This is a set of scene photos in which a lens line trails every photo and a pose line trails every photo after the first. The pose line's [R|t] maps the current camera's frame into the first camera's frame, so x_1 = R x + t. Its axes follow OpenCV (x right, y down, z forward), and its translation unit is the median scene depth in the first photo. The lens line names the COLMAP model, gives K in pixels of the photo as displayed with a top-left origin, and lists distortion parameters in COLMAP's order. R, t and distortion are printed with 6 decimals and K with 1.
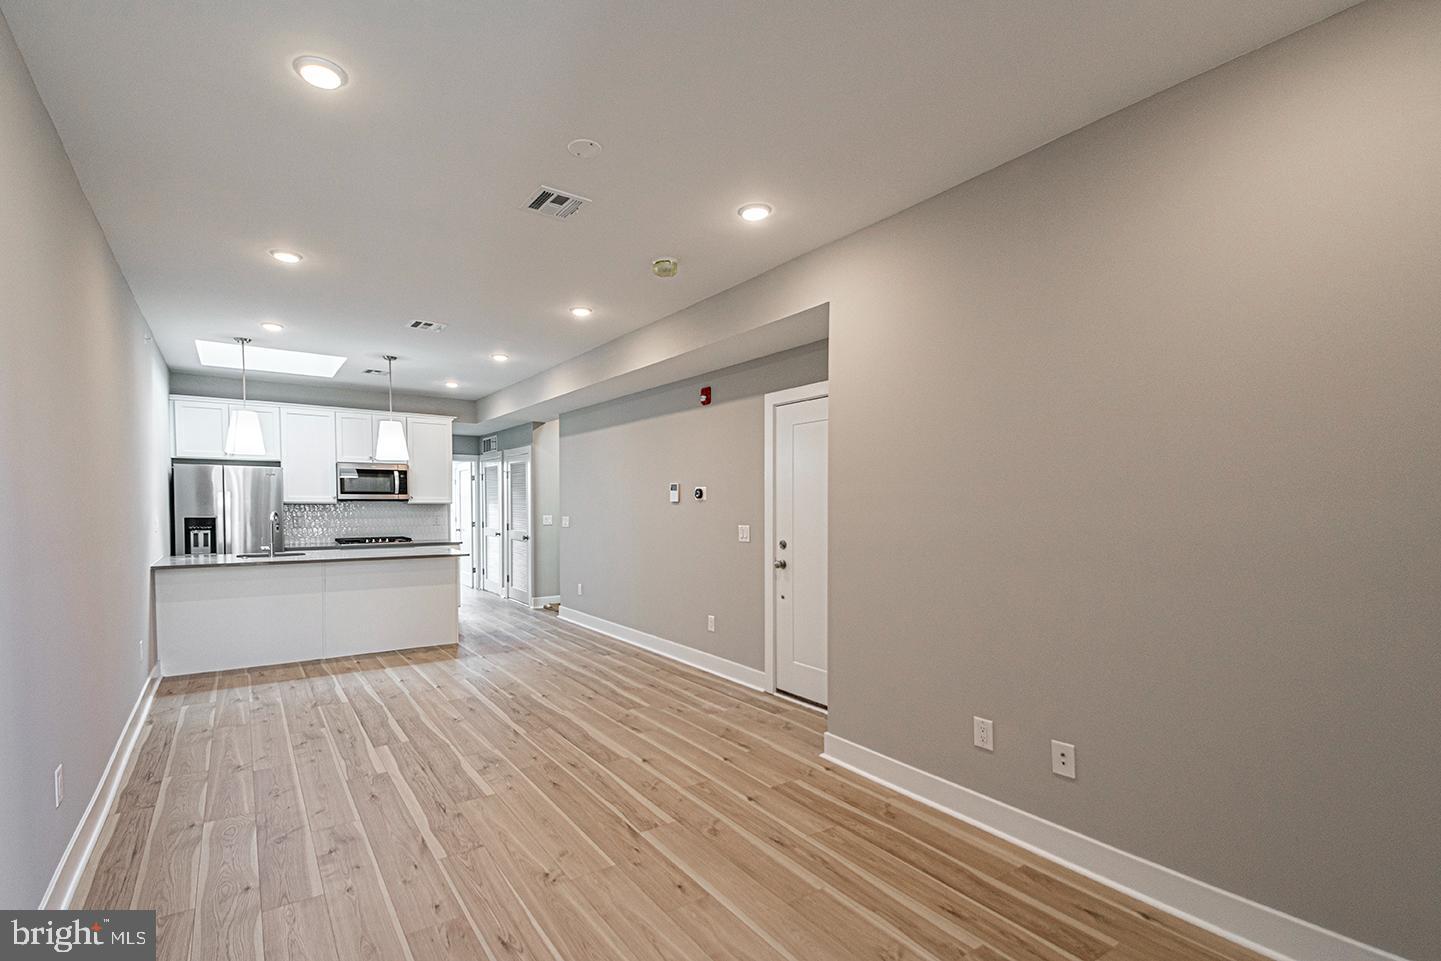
lens RADIAL K [[637.6, 0, 717.8], [0, 637.6, 493.3], [0, 0, 1]] dist [0.016567, -0.004855]
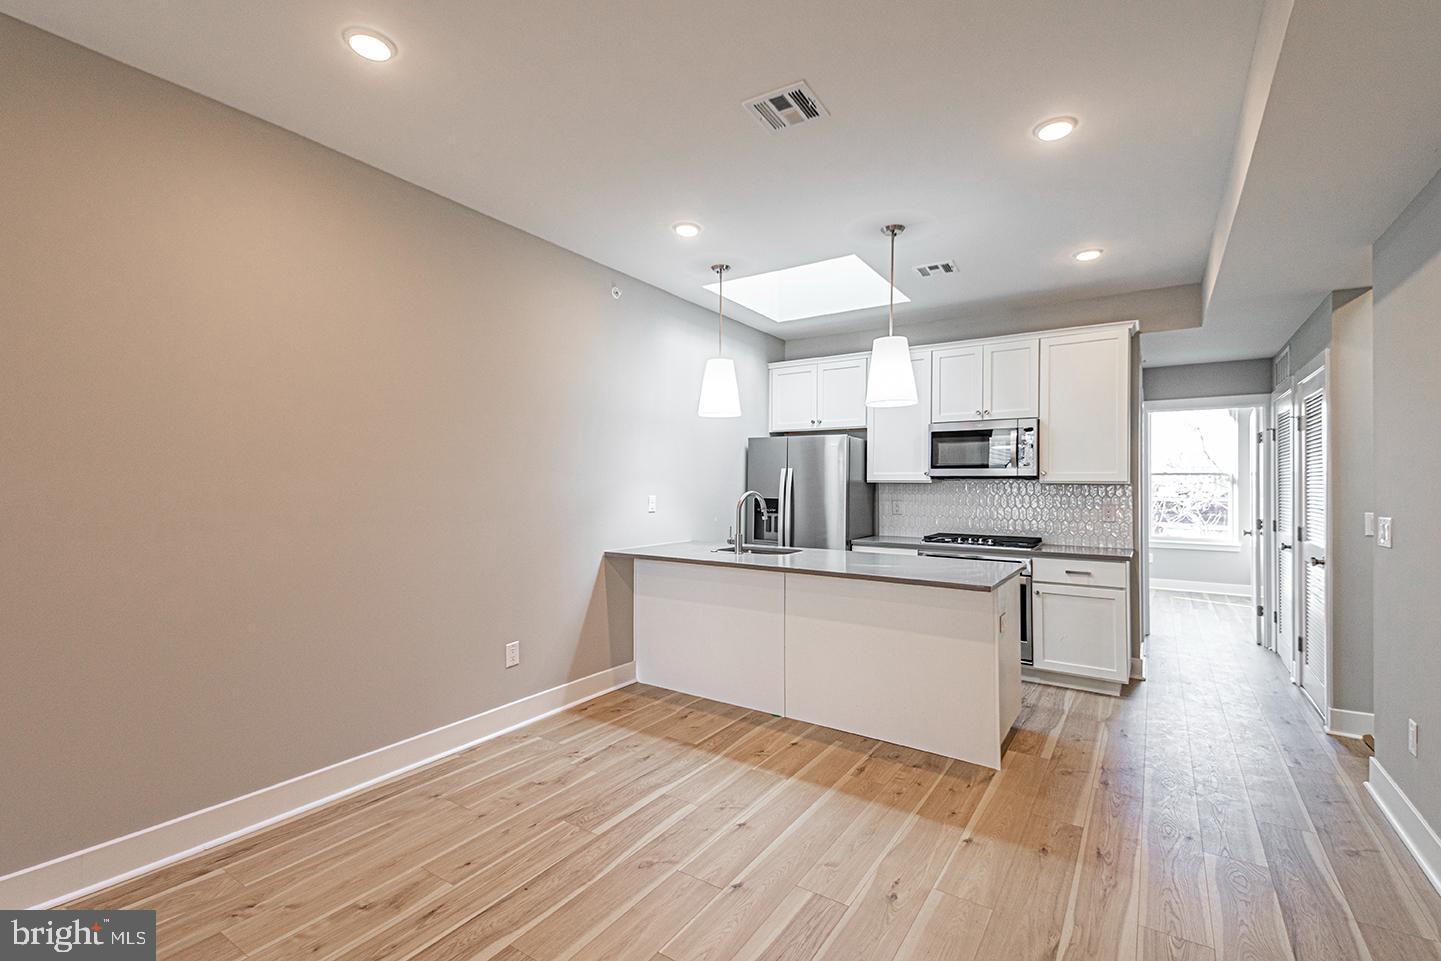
lens RADIAL K [[637.6, 0, 713.9], [0, 637.6, 491.1], [0, 0, 1]] dist [0.016567, -0.004855]
pose [[0.310954, 0.014079, -0.950321, -0.012752], [0.012371, 0.999746, 0.018859, 0.011984], [0.950345, -0.017621, 0.310701, 0.733575]]
